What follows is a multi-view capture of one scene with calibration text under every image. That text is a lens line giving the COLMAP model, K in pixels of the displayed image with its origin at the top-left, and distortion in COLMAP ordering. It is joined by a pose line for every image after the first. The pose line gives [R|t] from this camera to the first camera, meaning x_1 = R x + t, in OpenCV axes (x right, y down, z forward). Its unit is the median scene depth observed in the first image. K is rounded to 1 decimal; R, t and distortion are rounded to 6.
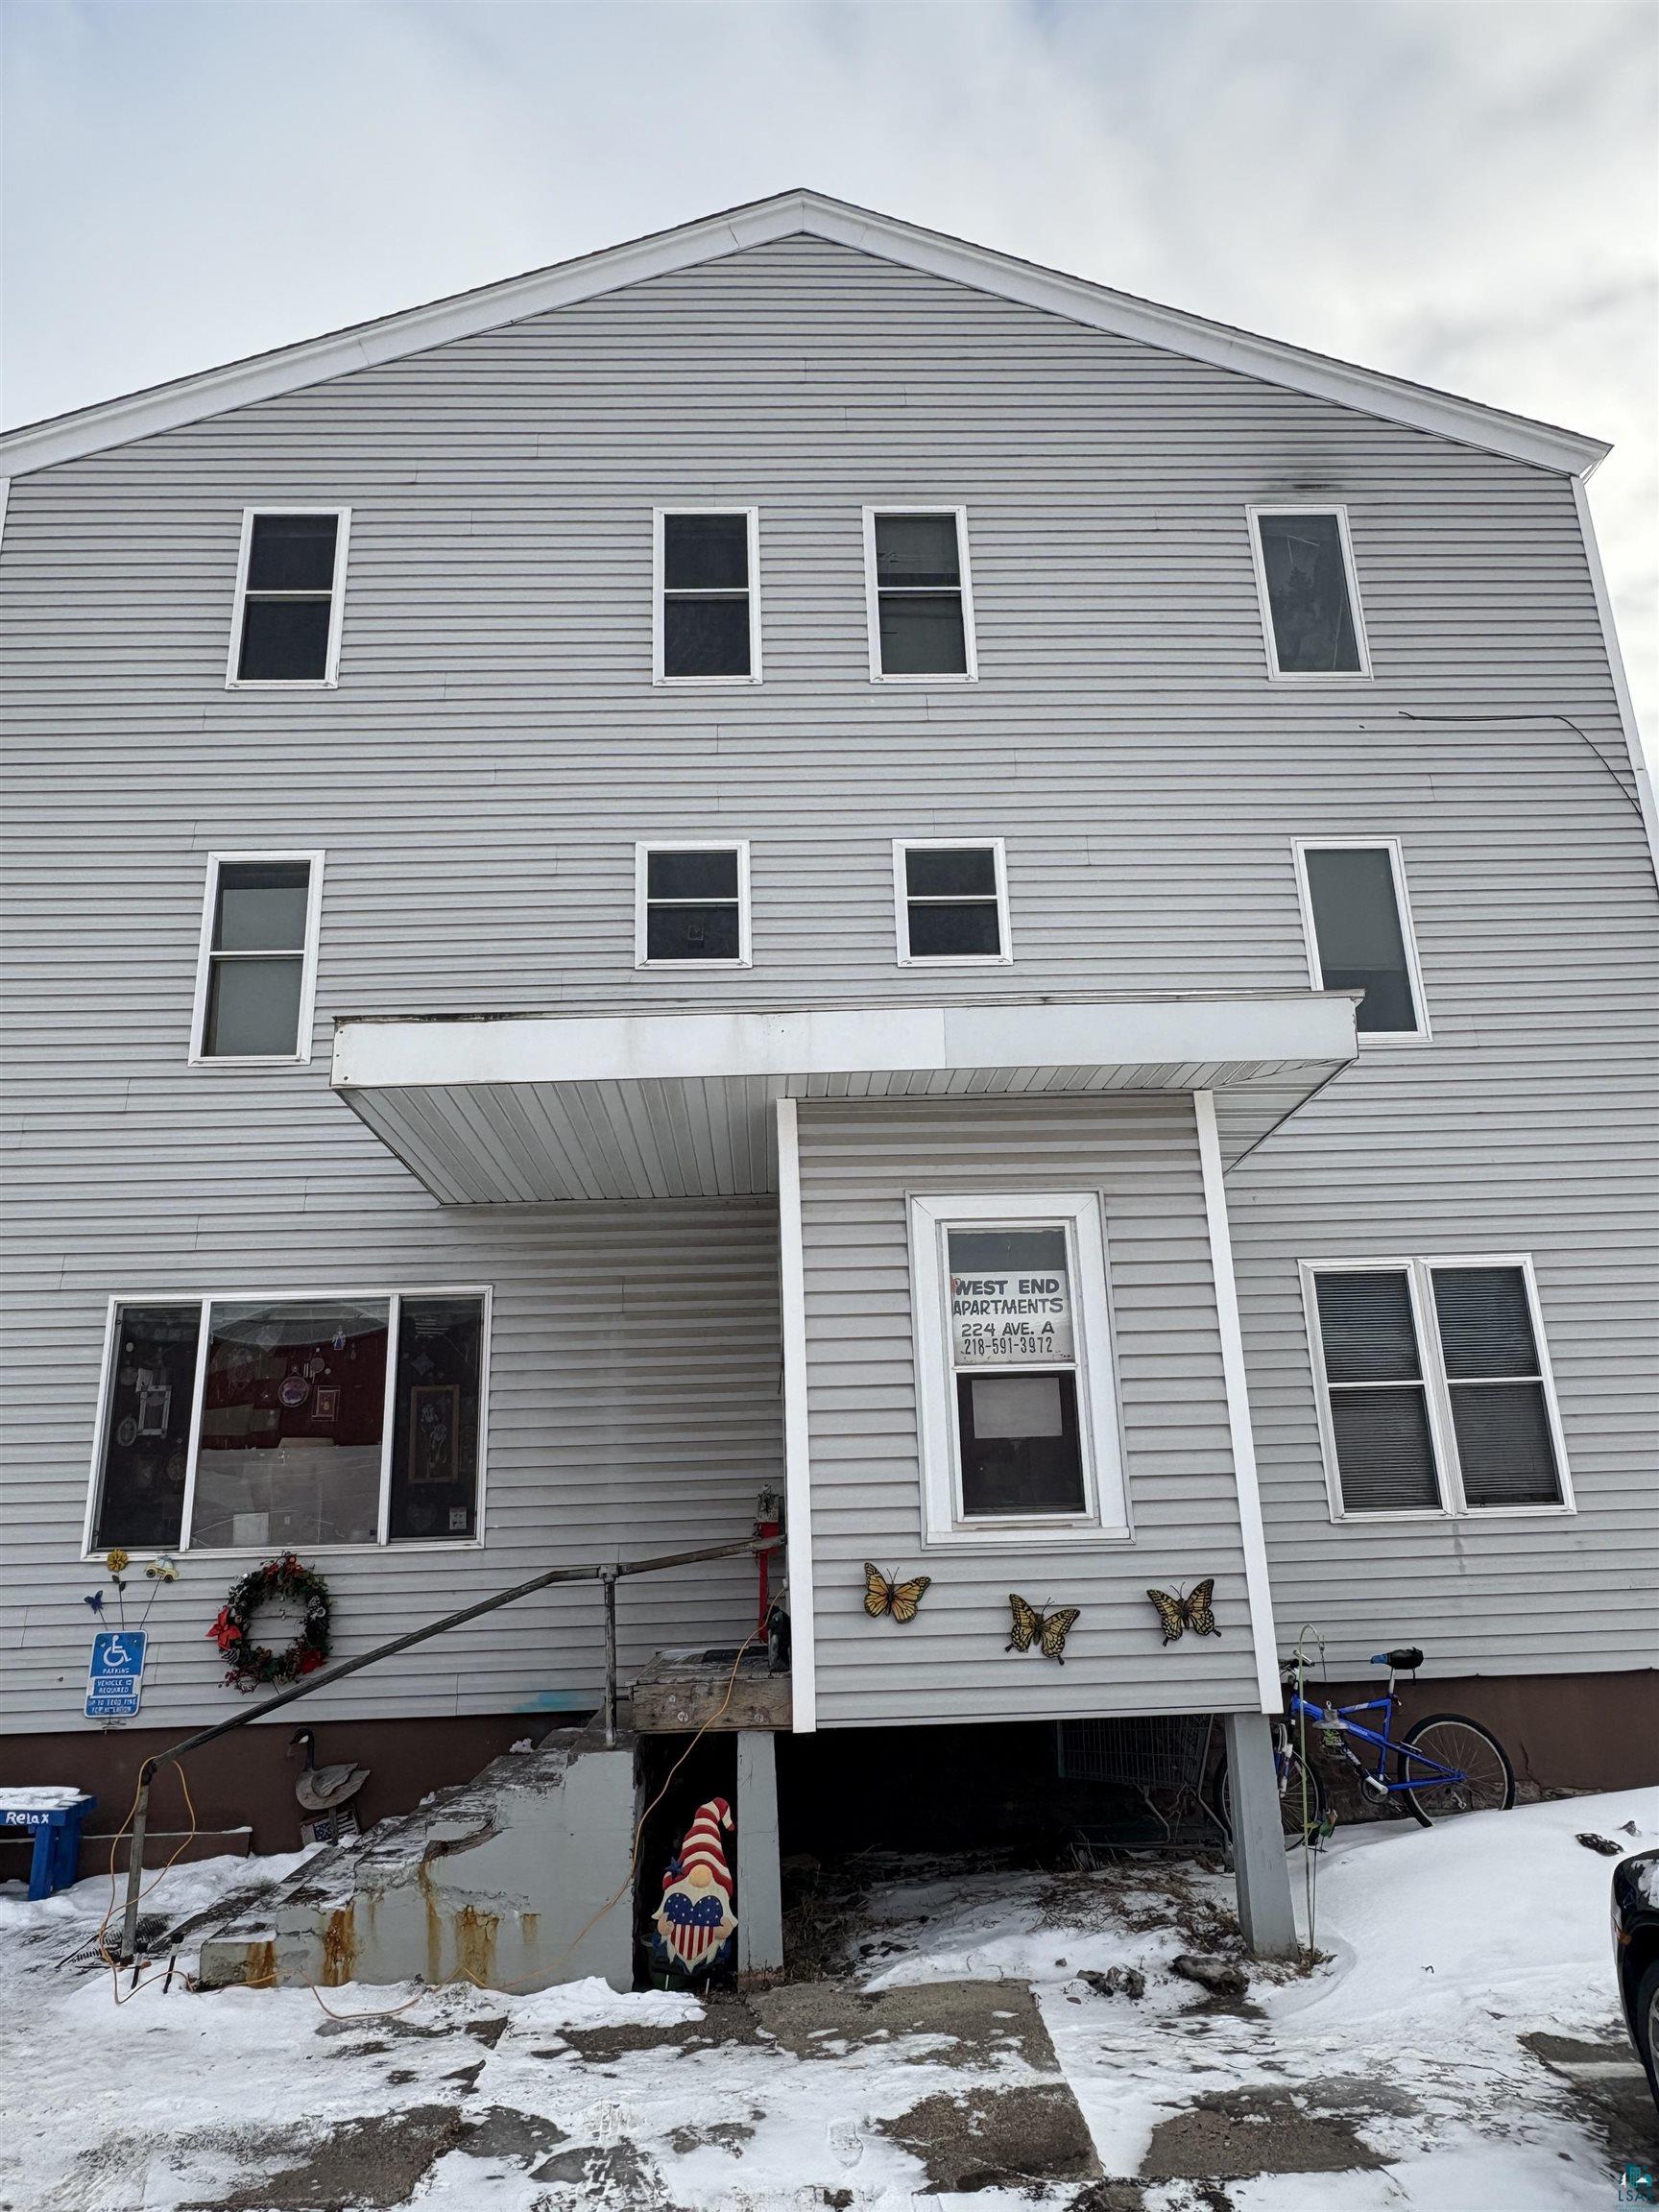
lens RADIAL K [[1407.5, 0, 830.0], [0, 1407.5, 1109.9], [0, 0, 1]] dist [-0.001121, 0.004485]
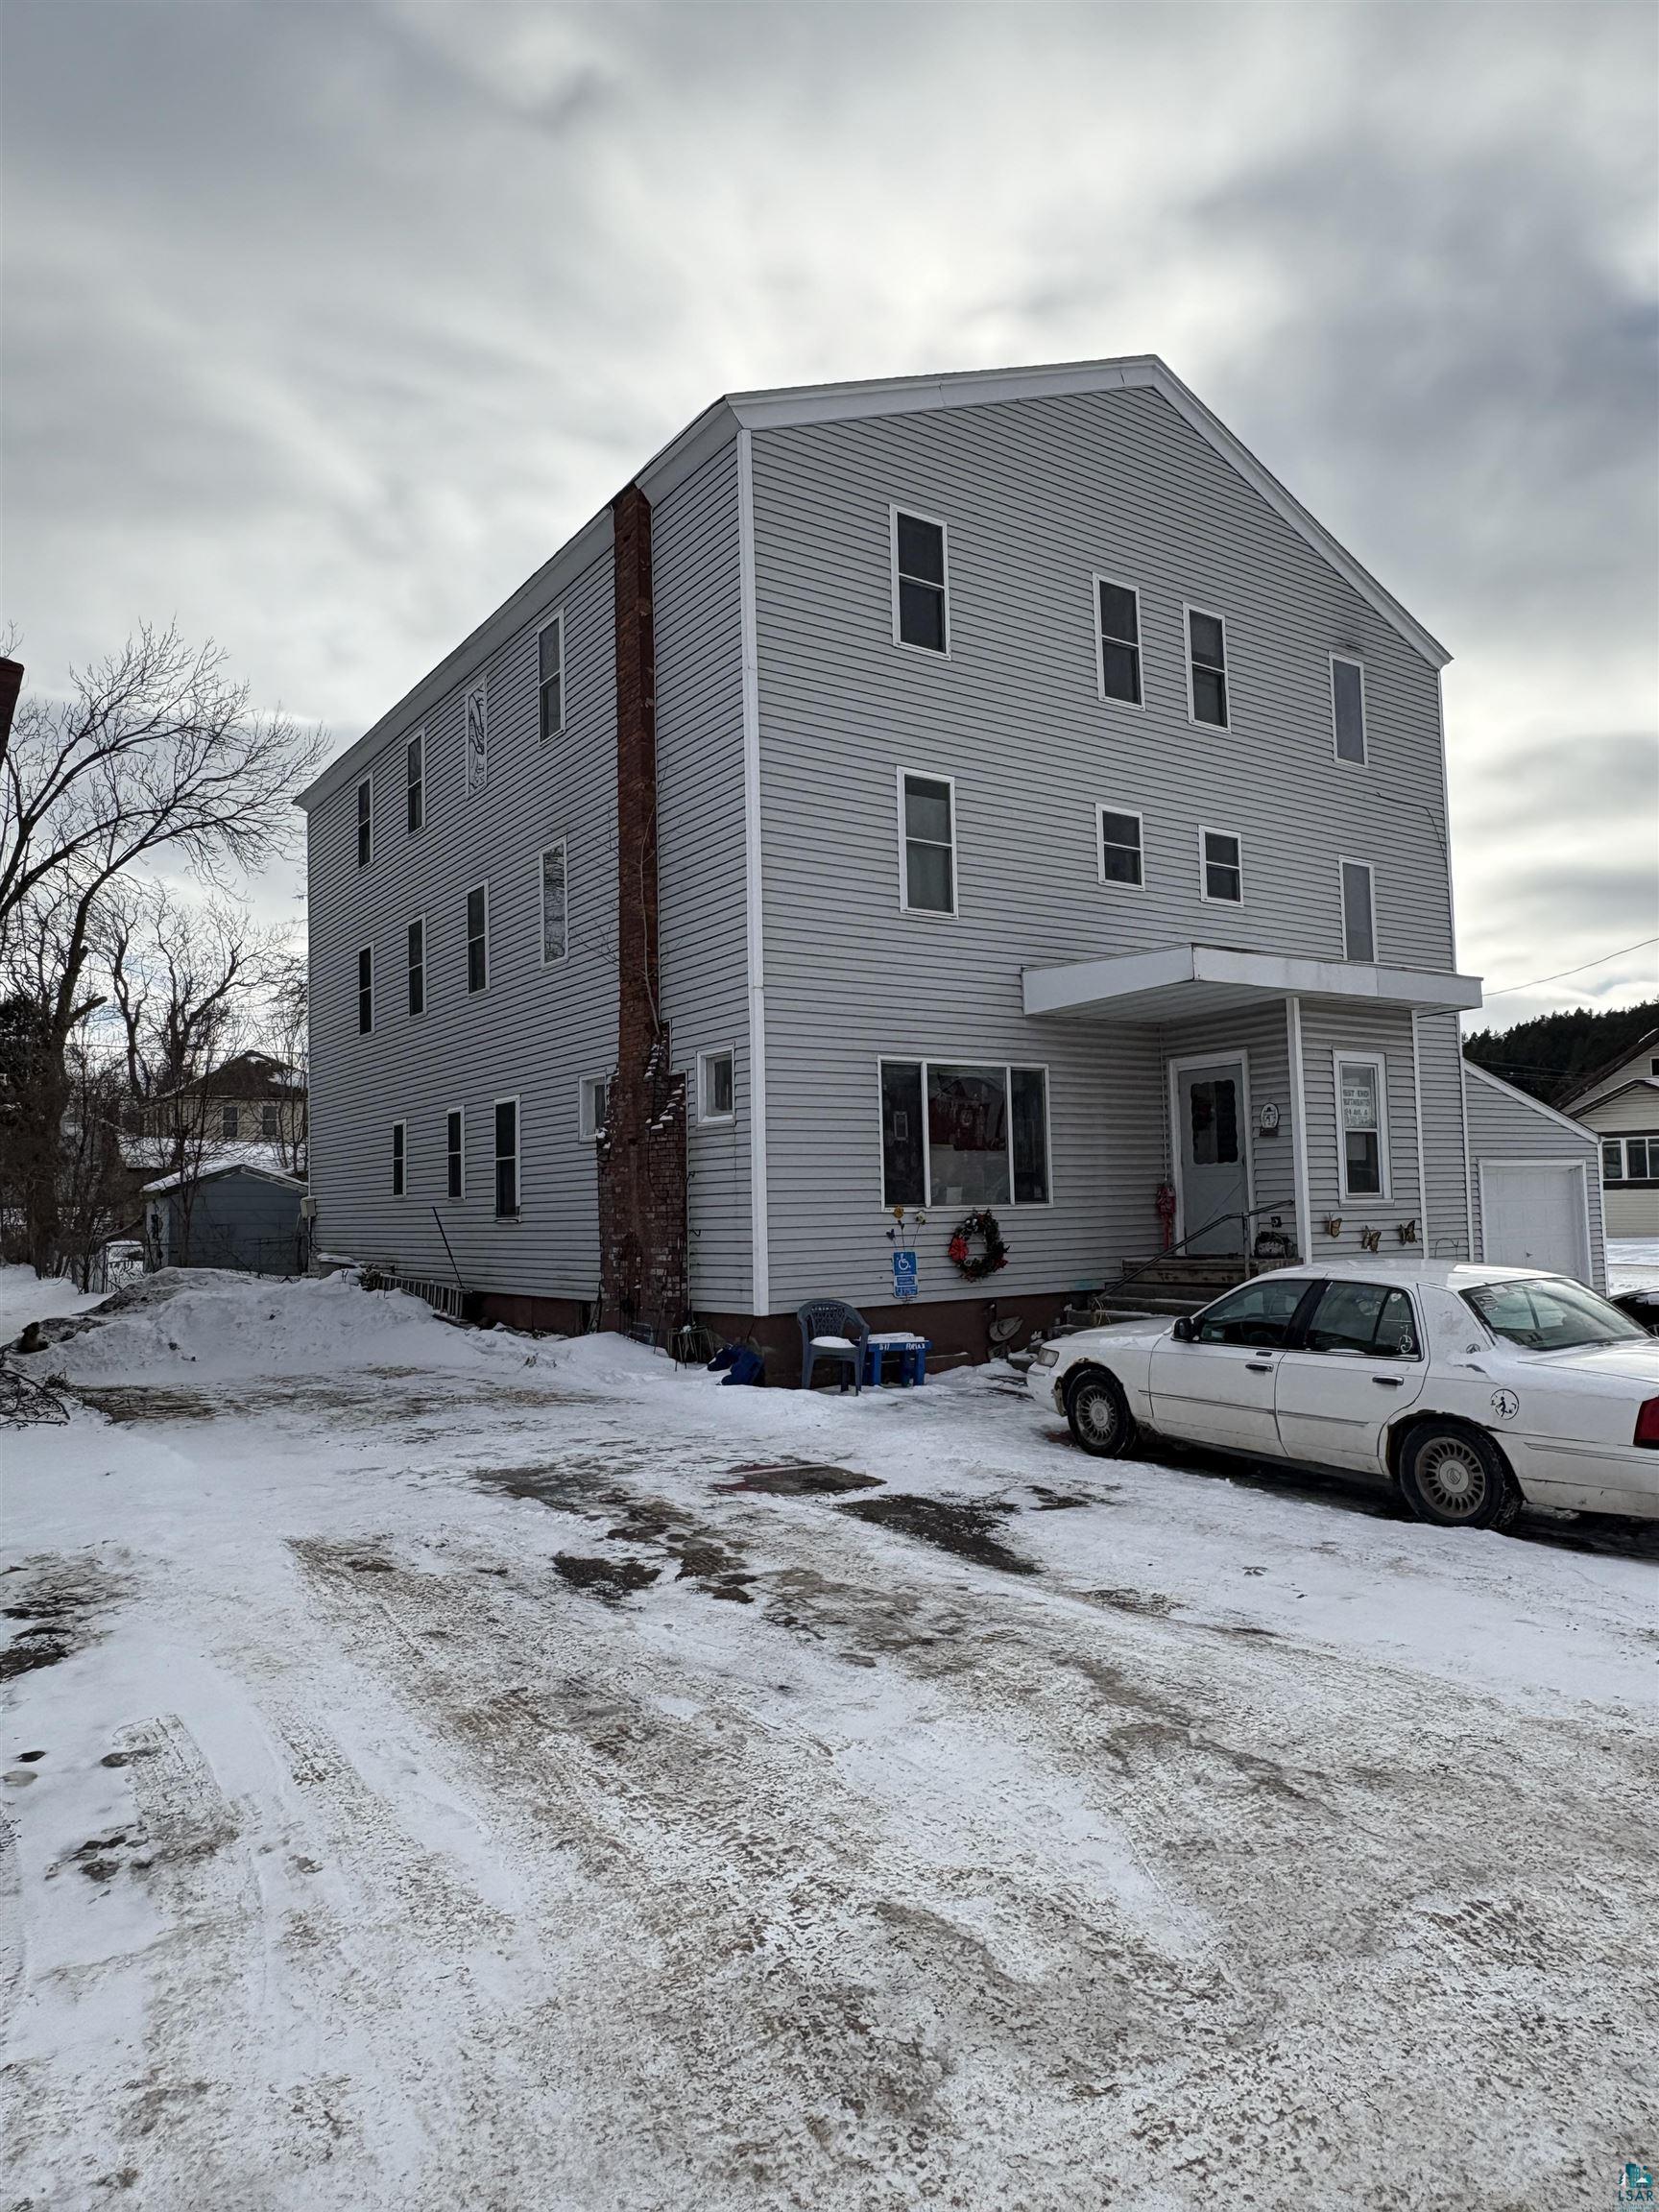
lens RADIAL K [[1407.5, 0, 837.7], [0, 1407.5, 1106.8], [0, 0, 1]] dist [-0.001121, 0.004485]
pose [[0.837588, 0.051098, 0.543907, -1.470351], [-0.158074, 0.975695, 0.151762, -0.050460], [-0.522932, -0.213092, 0.825308, -0.334727]]
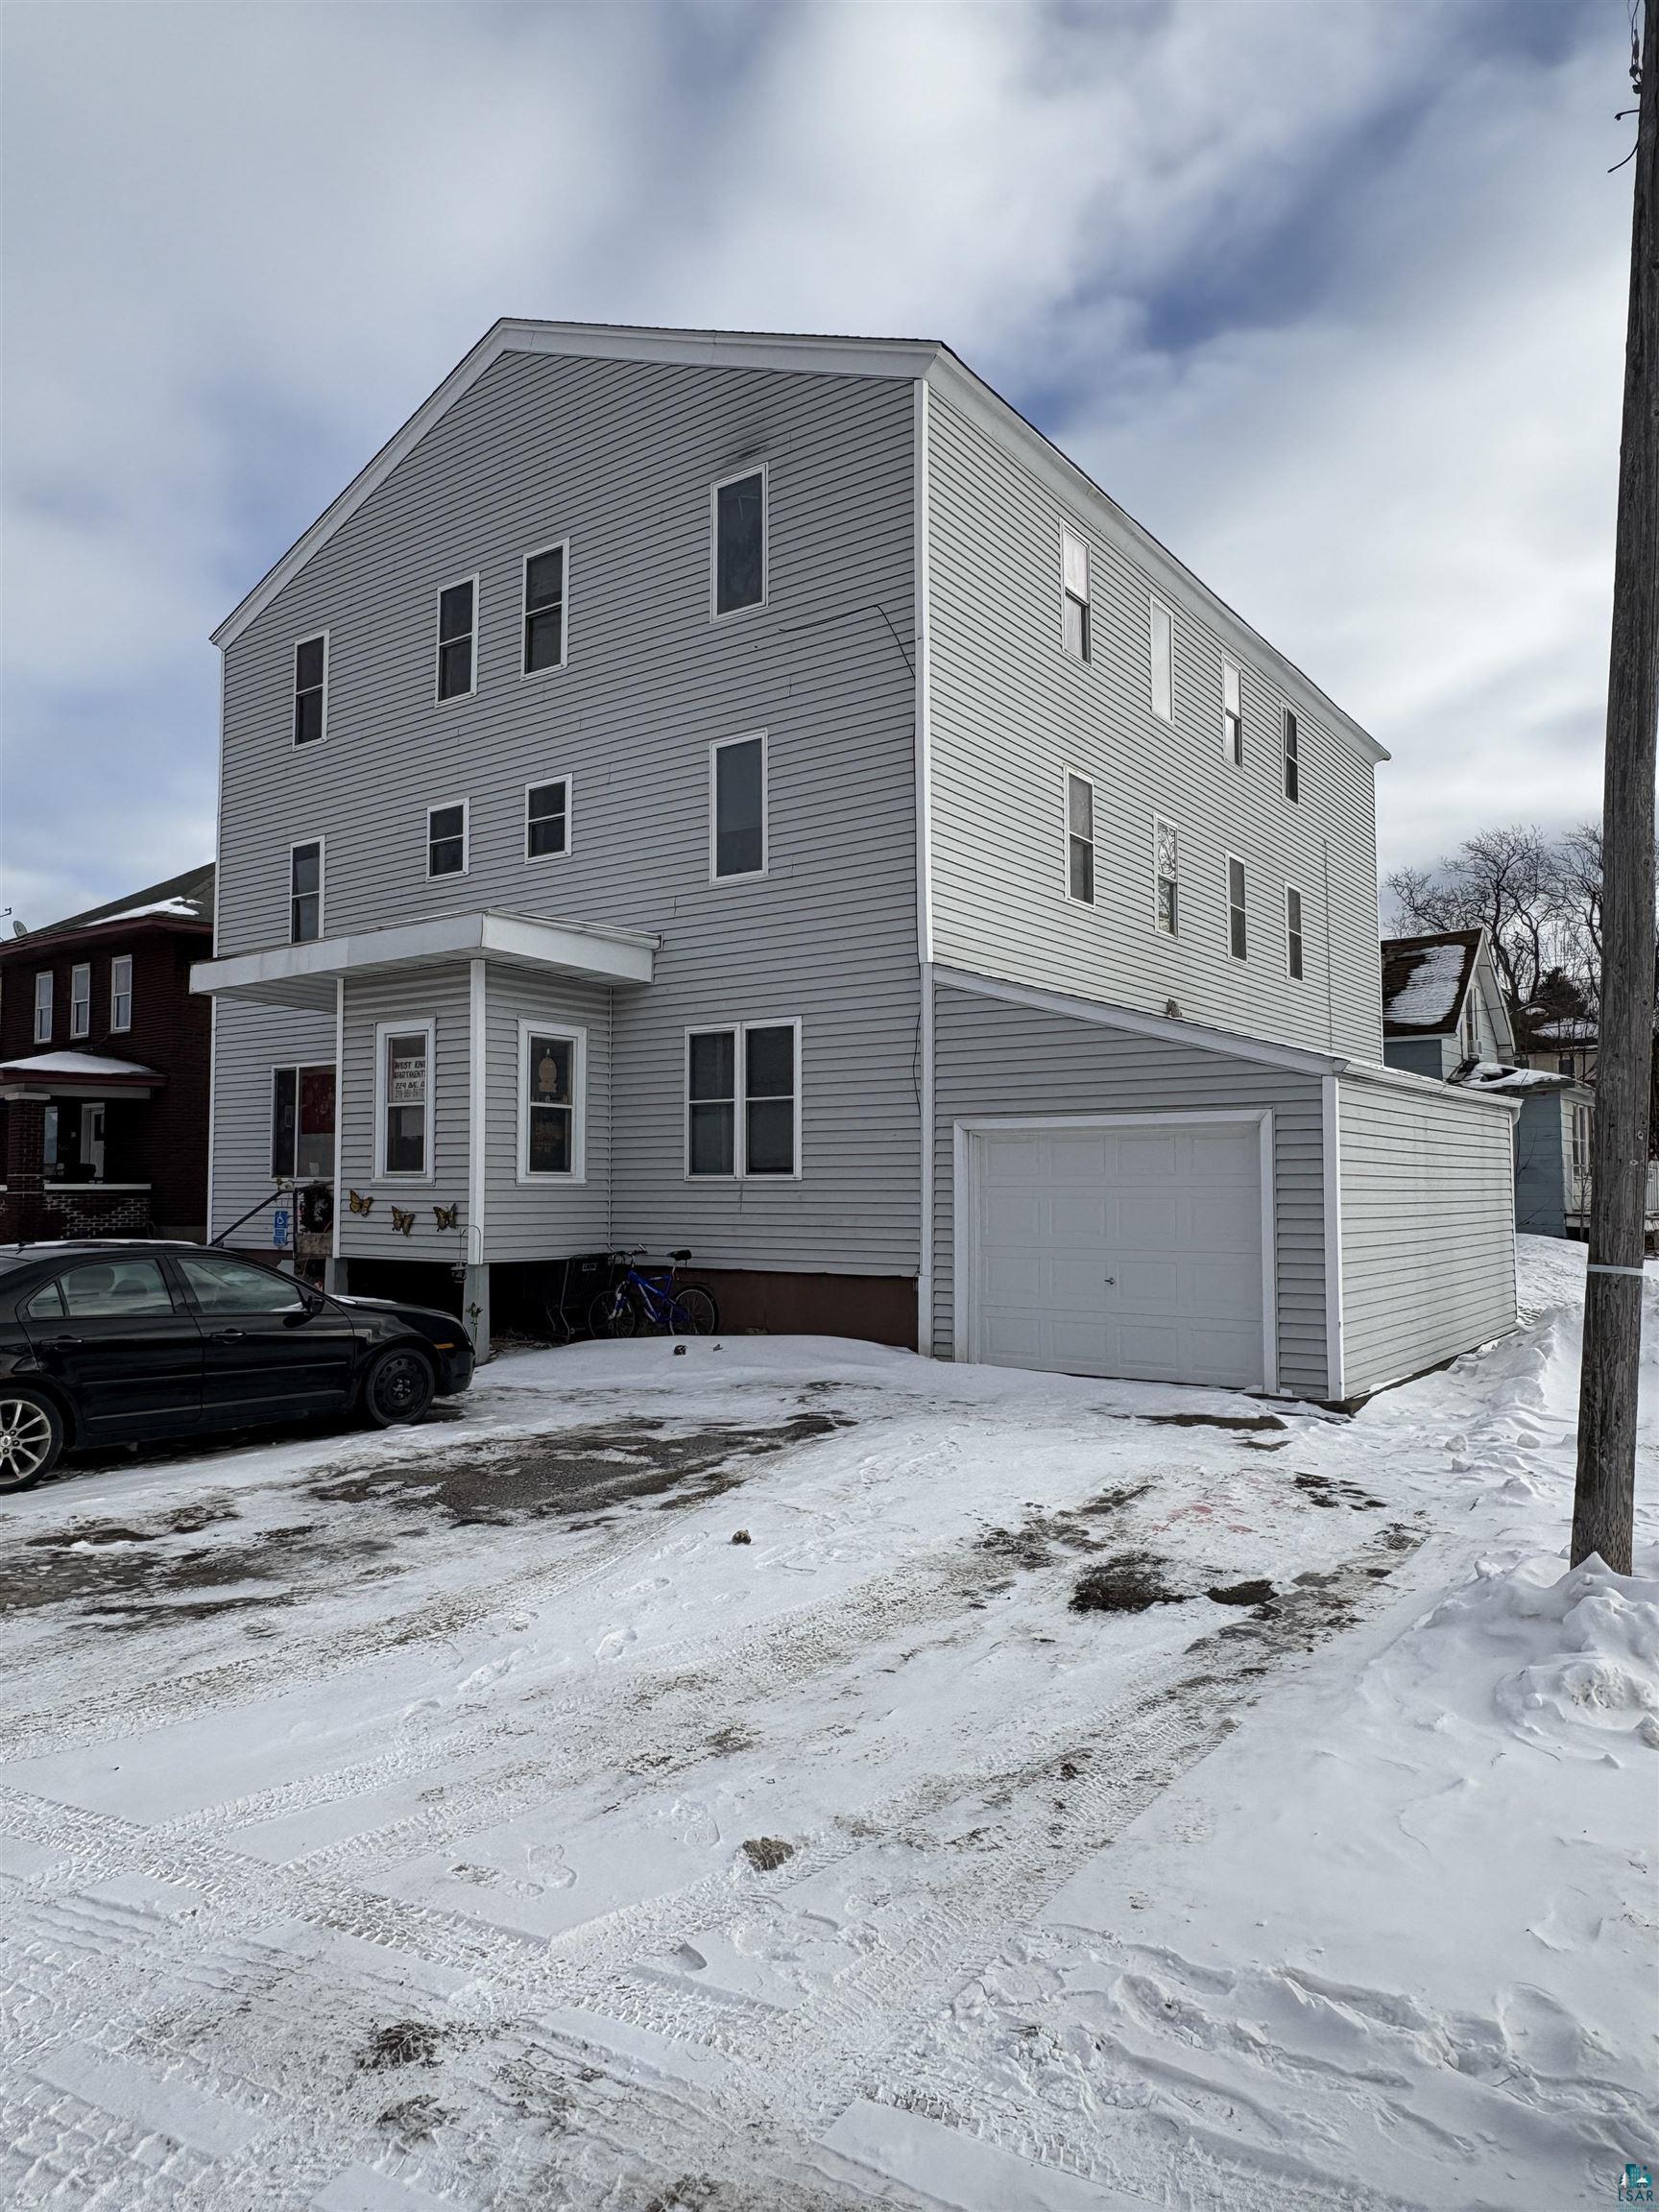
lens RADIAL K [[1407.5, 0, 836.0], [0, 1407.5, 1099.5], [0, 0, 1]] dist [-0.001121, 0.004485]
pose [[0.792285, -0.005293, -0.610128, 1.577346], [0.150242, 0.970865, 0.186676, -0.097427], [0.591364, -0.239568, 0.769997, -0.192312]]
